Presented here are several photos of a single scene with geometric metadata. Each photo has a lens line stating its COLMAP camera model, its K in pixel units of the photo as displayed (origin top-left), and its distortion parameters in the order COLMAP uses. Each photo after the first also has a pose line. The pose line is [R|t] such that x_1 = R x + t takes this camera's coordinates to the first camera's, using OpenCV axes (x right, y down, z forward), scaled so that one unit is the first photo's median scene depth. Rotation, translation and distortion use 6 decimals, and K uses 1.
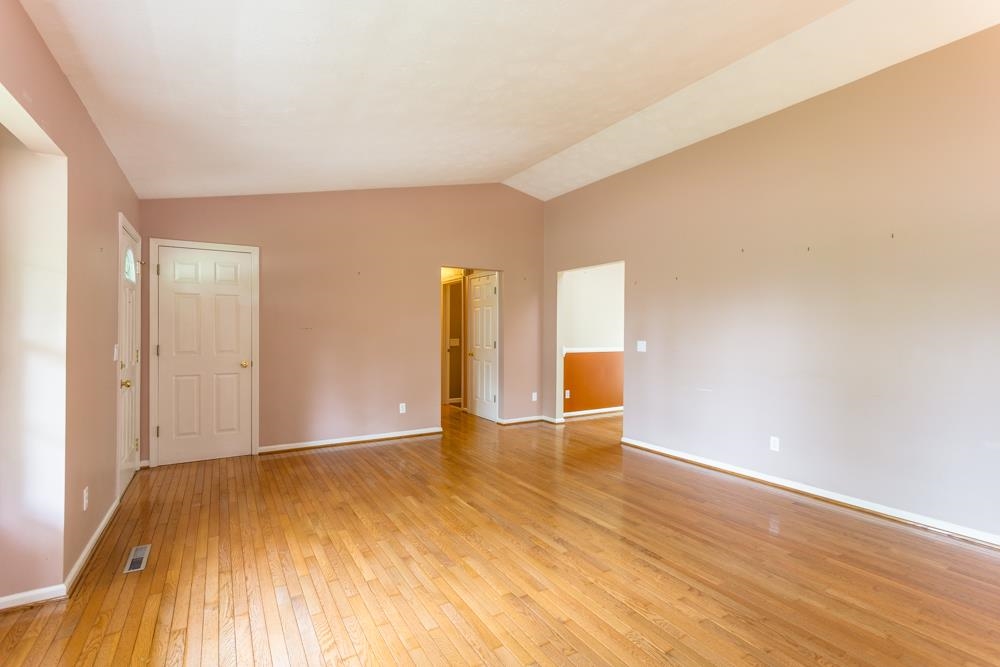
lens RADIAL K [[455.3, 0, 492.7], [0, 455.3, 330.9], [0, 0, 1]] dist [0.019628, 0.000034]
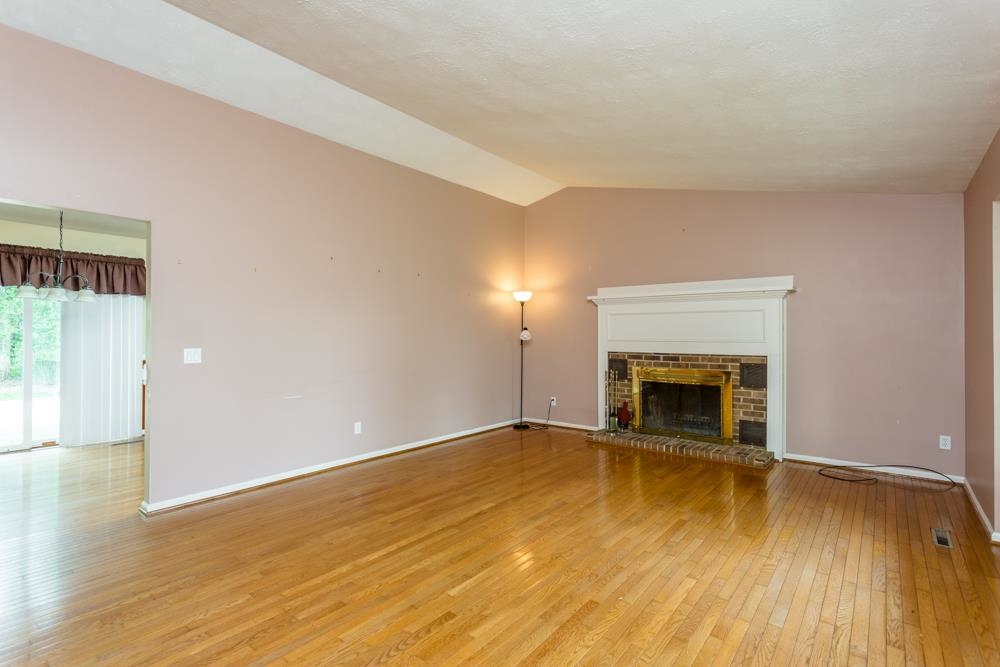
lens RADIAL K [[479.3, 0, 504.7], [0, 479.3, 331.7], [0, 0, 1]] dist [-0.000725, 0.000389]
pose [[-0.347642, 0.004142, 0.937618, -0.934149], [0.003907, 0.999988, -0.002969, 0.002976], [-0.937619, 0.002631, -0.347654, 1.475544]]
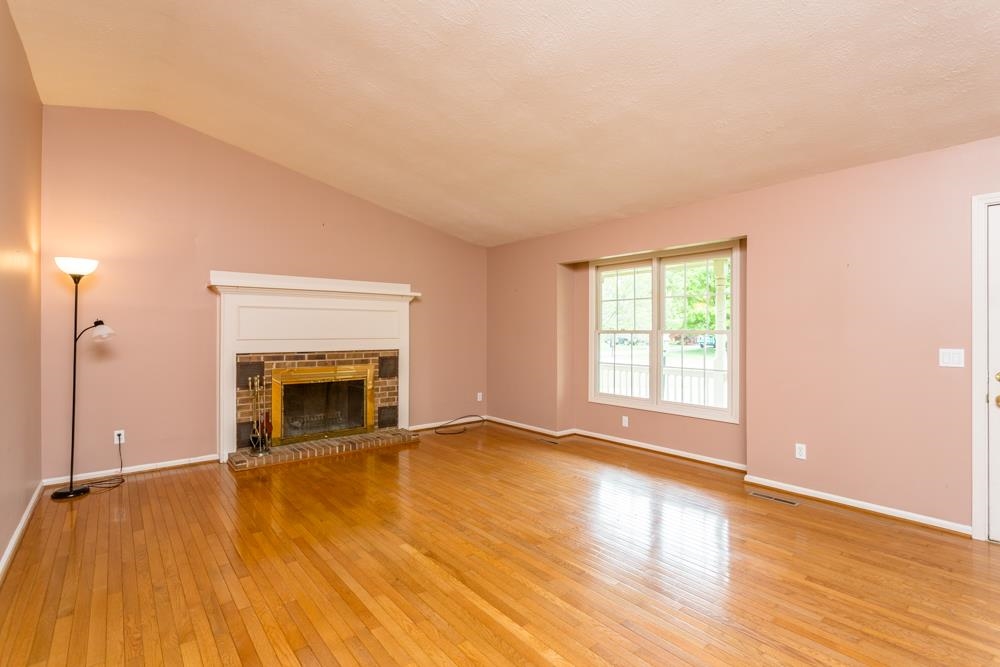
lens RADIAL K [[479.3, 0, 504.7], [0, 479.3, 331.7], [0, 0, 1]] dist [-0.000725, 0.000389]
pose [[-0.985927, -0.000868, -0.167172, 0.236759], [-0.001808, 0.999983, 0.005470, 0.000268], [0.167165, 0.005695, -0.985913, 2.096328]]
